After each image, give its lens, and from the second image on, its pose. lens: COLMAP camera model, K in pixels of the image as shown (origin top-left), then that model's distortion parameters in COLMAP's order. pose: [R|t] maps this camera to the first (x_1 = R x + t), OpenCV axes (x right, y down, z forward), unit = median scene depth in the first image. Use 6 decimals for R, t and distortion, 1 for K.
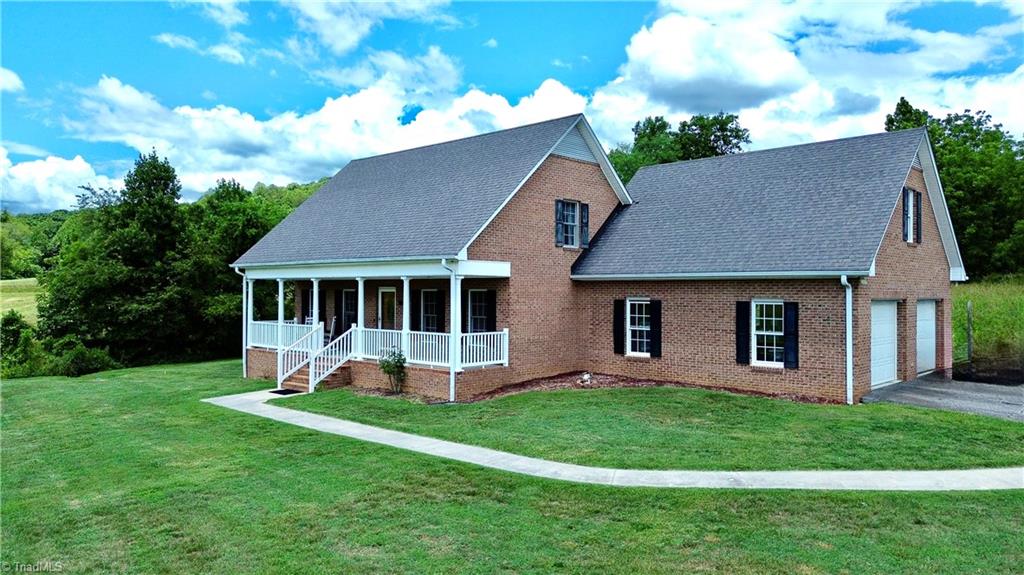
lens RADIAL K [[728.9, 0, 515.8], [0, 728.9, 289.4], [0, 0, 1]] dist [0.074227, -0.072694]
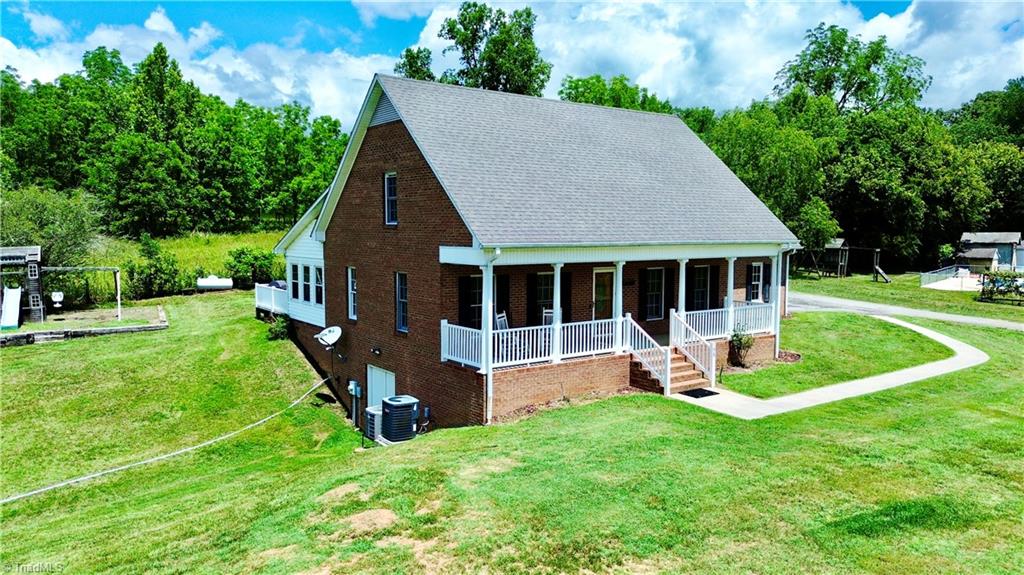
lens RADIAL K [[728.9, 0, 515.8], [0, 728.9, 289.4], [0, 0, 1]] dist [0.074227, -0.072694]
pose [[0.187590, -0.085820, 0.978491, -1.365038], [-0.002332, 0.996134, 0.087815, -0.068632], [-0.982245, -0.018755, 0.186665, 1.196279]]
